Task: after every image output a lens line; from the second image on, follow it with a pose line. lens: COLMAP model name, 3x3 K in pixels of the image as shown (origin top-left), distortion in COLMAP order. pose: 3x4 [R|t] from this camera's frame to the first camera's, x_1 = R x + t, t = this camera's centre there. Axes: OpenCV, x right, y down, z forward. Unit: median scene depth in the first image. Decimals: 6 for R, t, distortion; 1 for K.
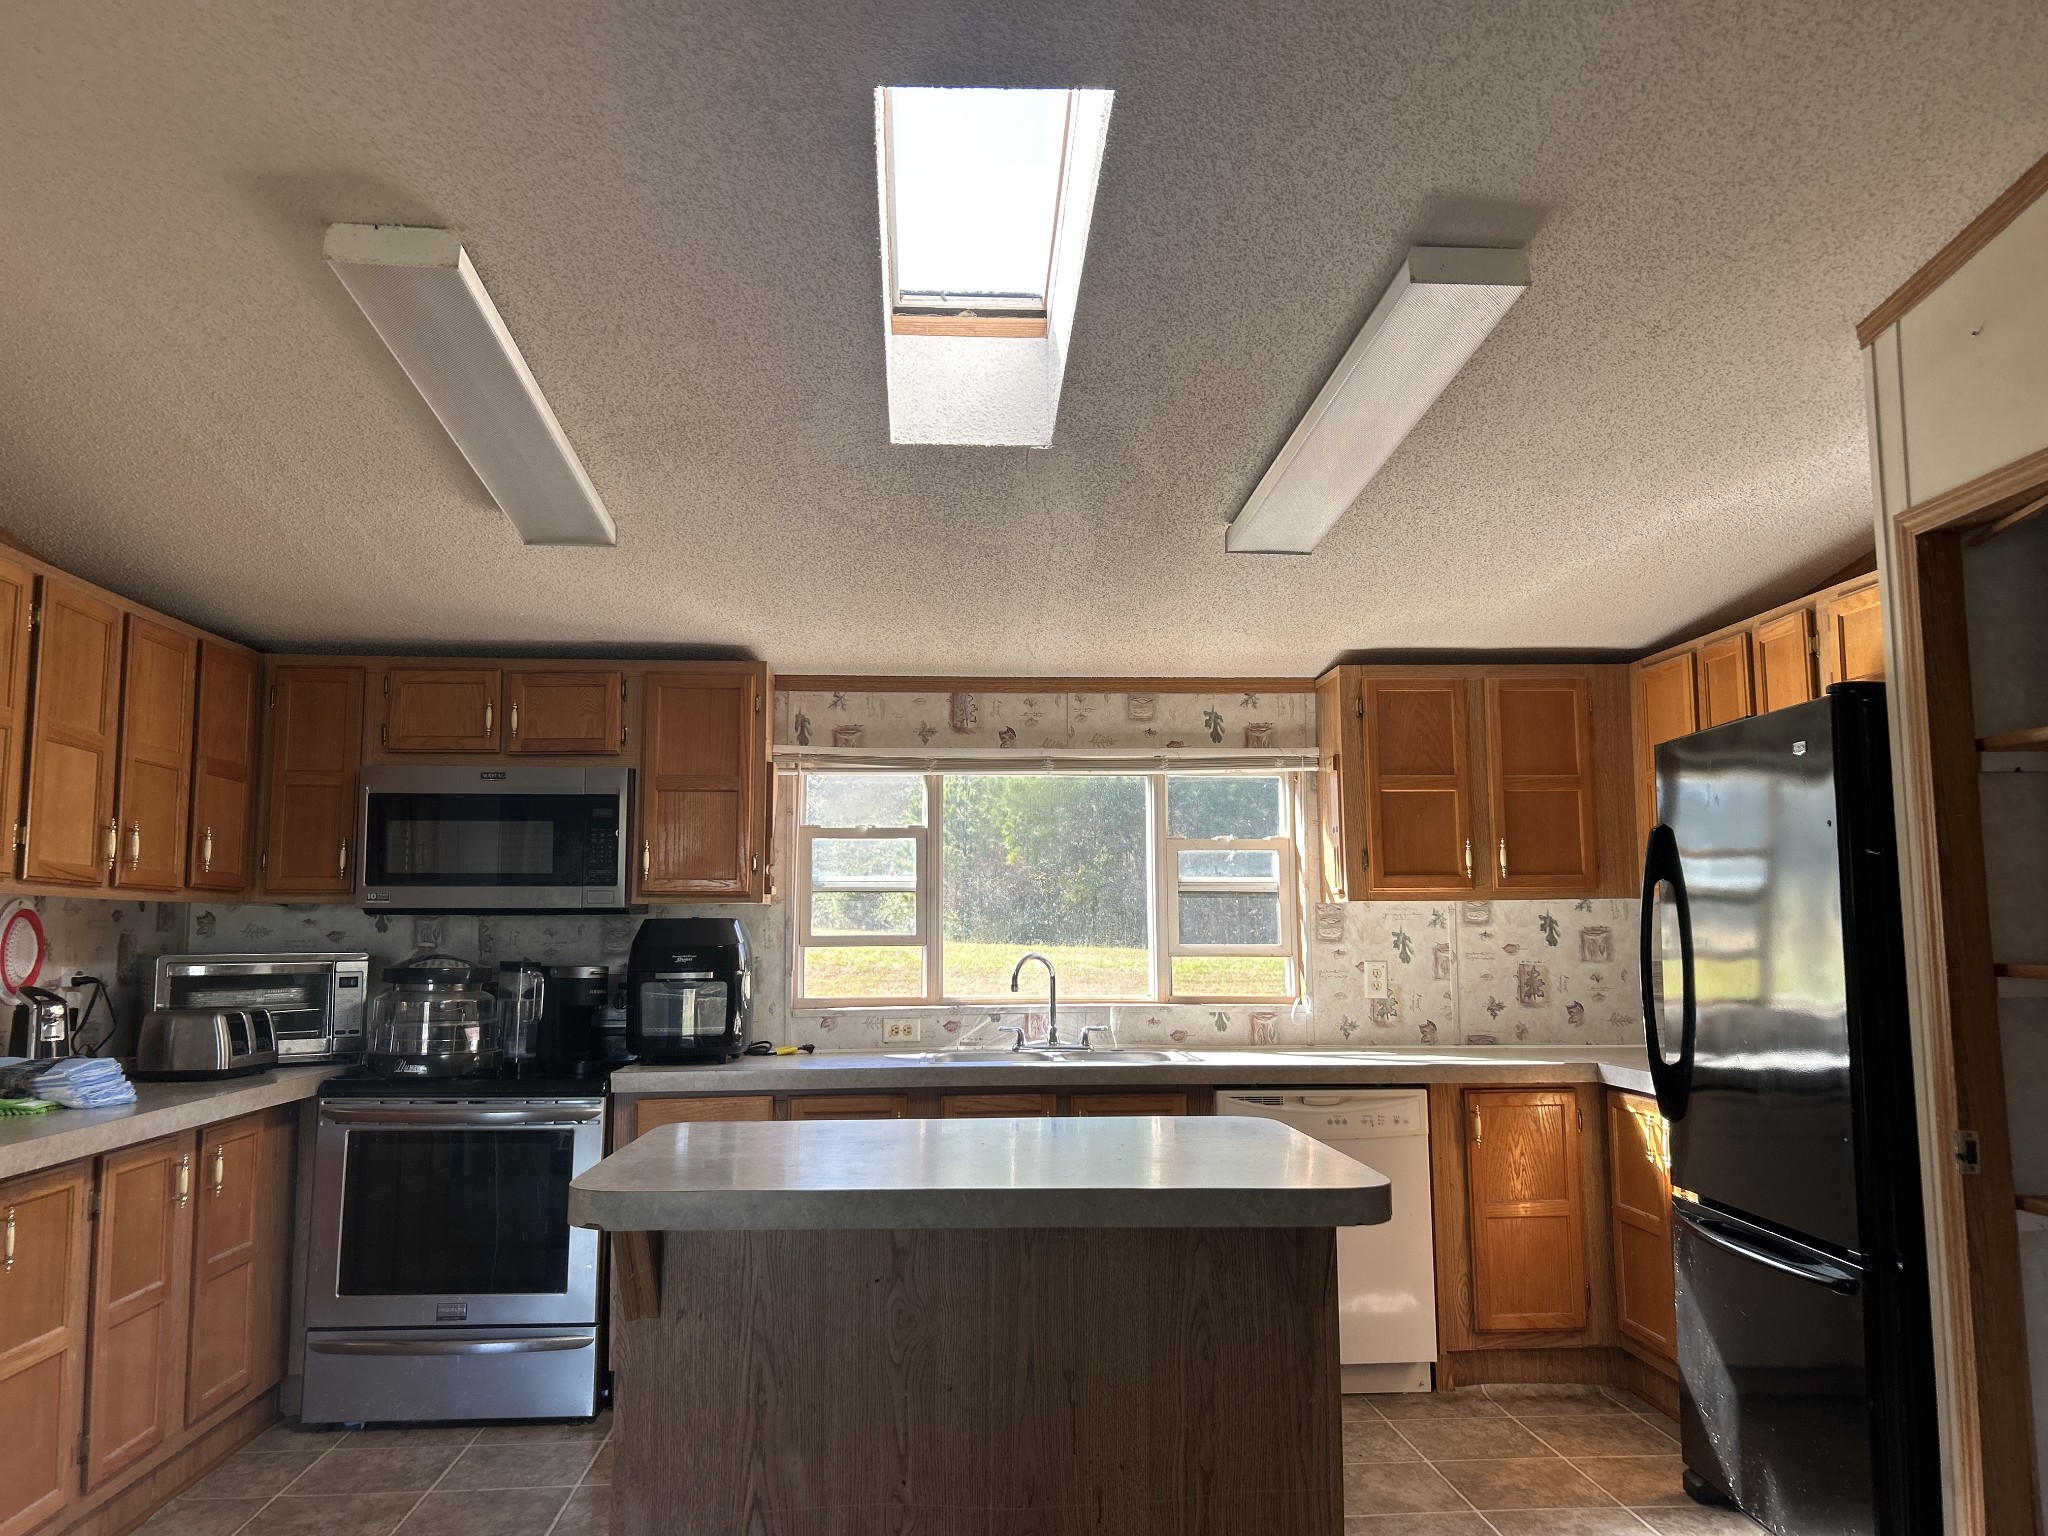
lens RADIAL K [[1531.9, 0, 1024.8], [0, 1531.9, 795.2], [0, 0, 1]] dist [0.076261, -0.092377]
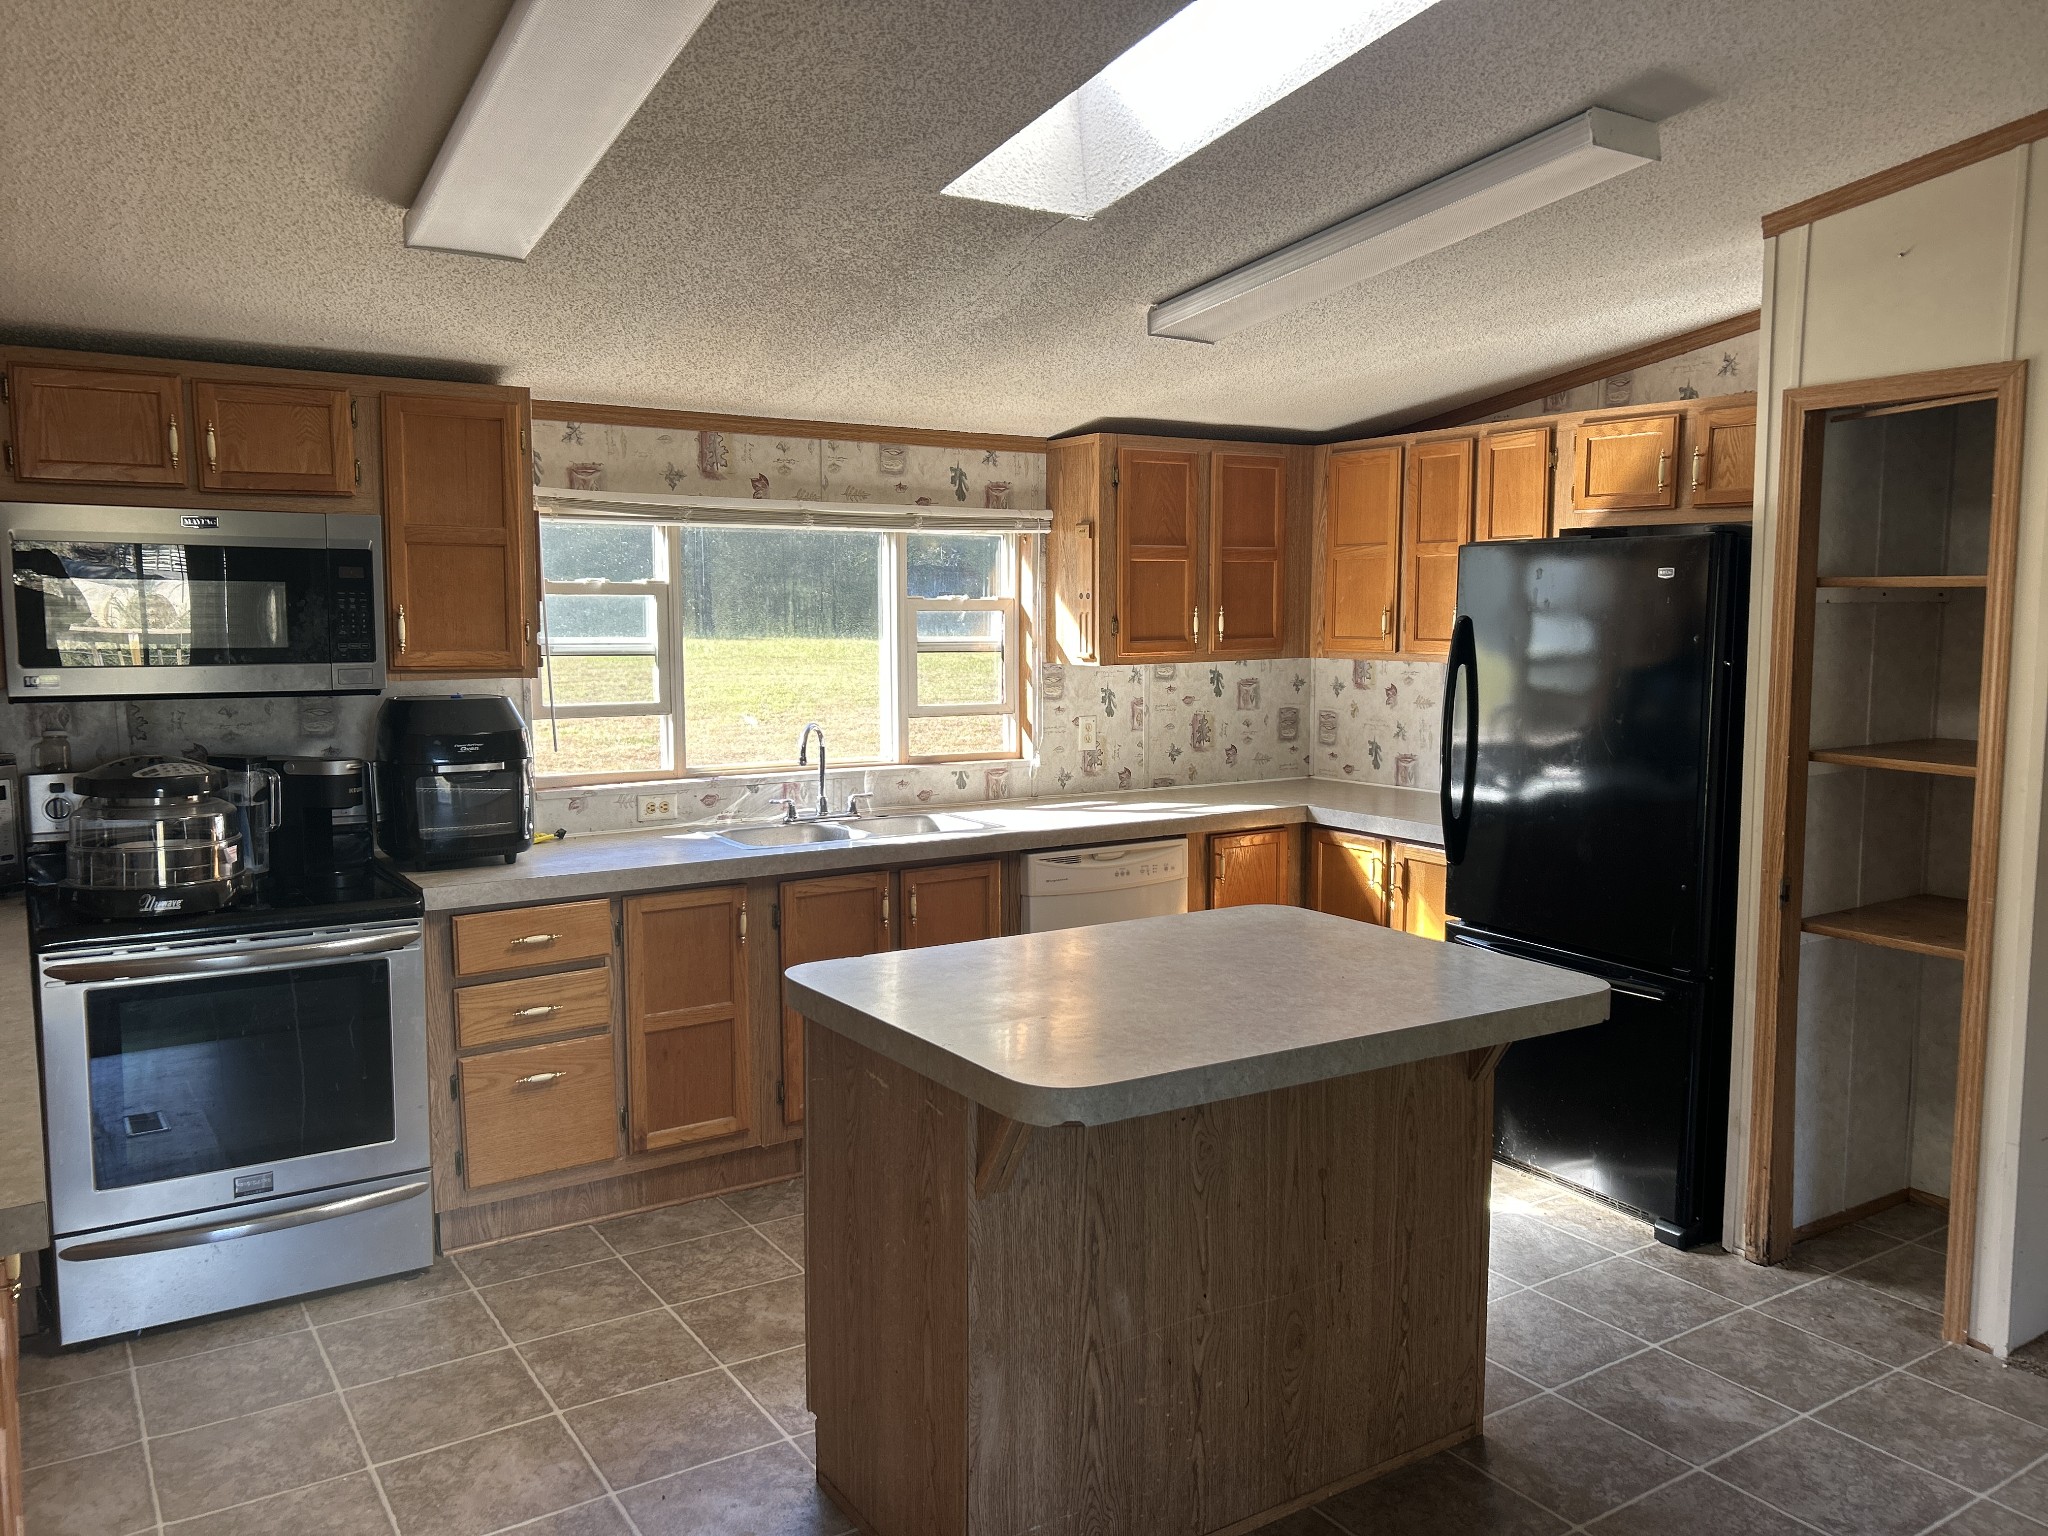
lens RADIAL K [[1532.7, 0, 1019.3], [0, 1532.7, 774.2], [0, 0, 1]] dist [0.087313, -0.098365]
pose [[0.871738, -0.048281, 0.487588, -0.345671], [-0.048603, 0.981704, 0.184104, -0.047339], [-0.487556, -0.184188, 0.853443, 0.114089]]
